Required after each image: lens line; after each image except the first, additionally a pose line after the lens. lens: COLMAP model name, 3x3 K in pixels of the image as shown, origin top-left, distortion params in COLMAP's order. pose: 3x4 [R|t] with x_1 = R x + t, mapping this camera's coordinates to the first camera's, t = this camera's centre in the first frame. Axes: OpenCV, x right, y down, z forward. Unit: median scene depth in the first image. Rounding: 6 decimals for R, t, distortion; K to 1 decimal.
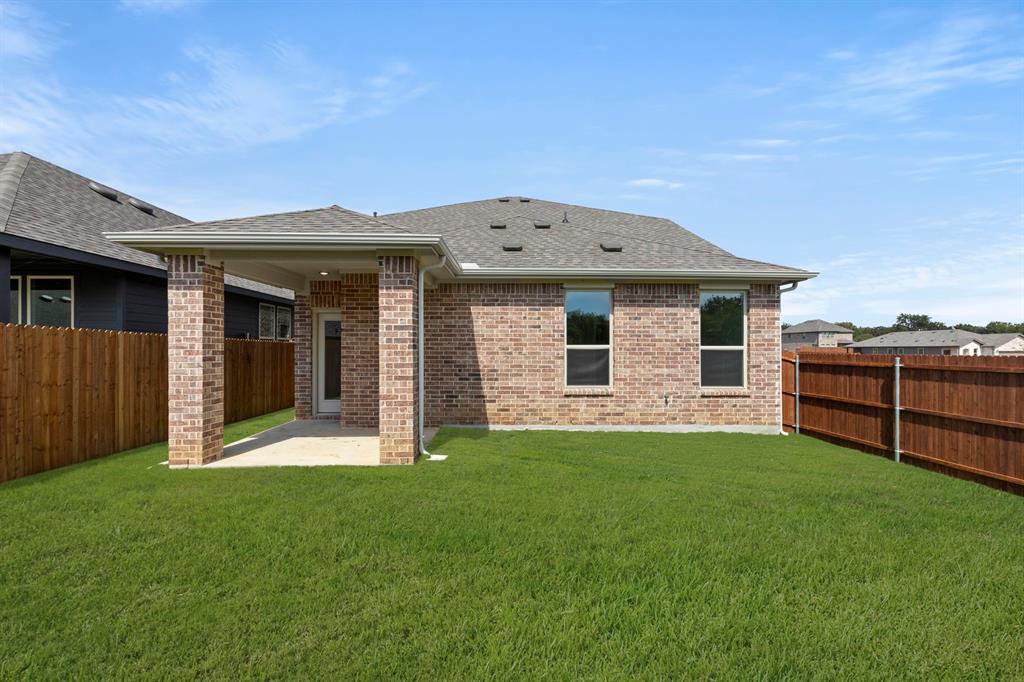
lens RADIAL K [[450.5, 0, 509.1], [0, 450.5, 338.4], [0, 0, 1]] dist [0.011050, -0.000158]
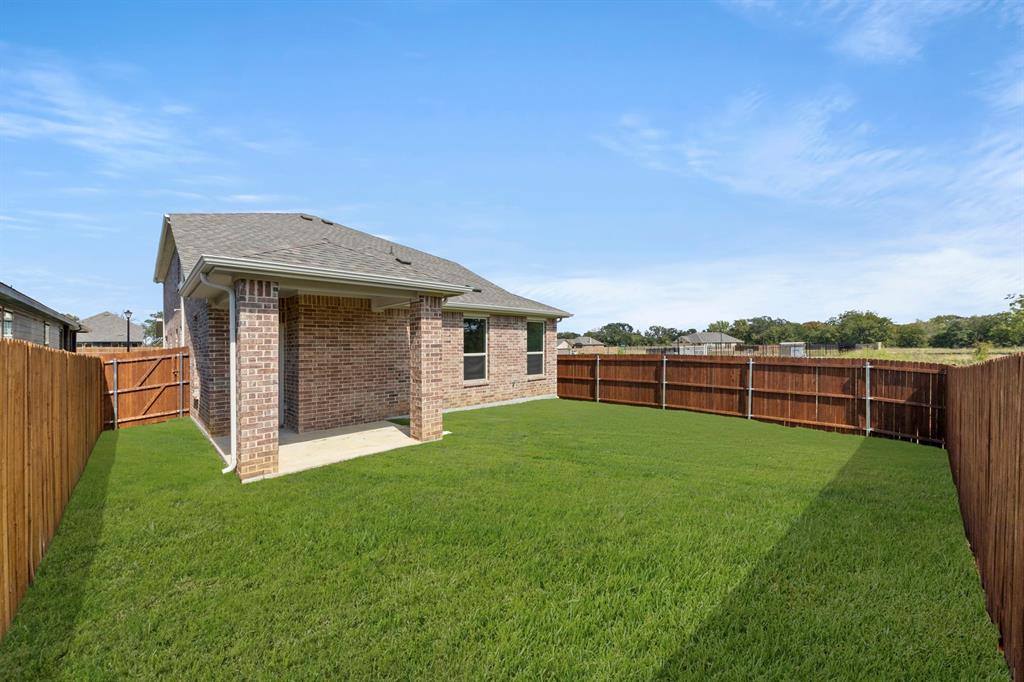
lens RADIAL K [[405.7, 0, 513.0], [0, 405.7, 342.3], [0, 0, 1]] dist [0.009737, 0.000092]
pose [[0.710264, -0.005921, 0.703911, -0.733857], [0.002786, 0.999980, 0.005601, -0.031304], [-0.703930, -0.002017, 0.710266, -0.079603]]
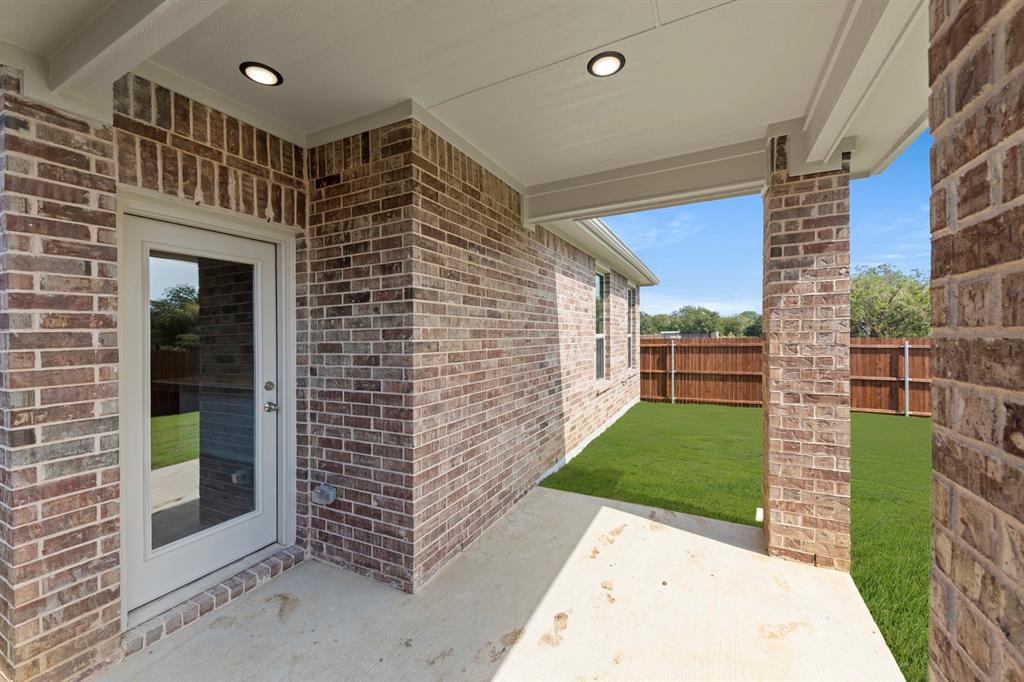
lens RADIAL K [[406.3, 0, 509.9], [0, 406.3, 335.7], [0, 0, 1]] dist [0.000985, -0.000274]
pose [[0.423682, -0.010076, 0.905755, -0.636849], [-0.003420, 0.999913, 0.012723, 0.008957], [-0.905805, -0.008488, 0.423610, 0.850774]]
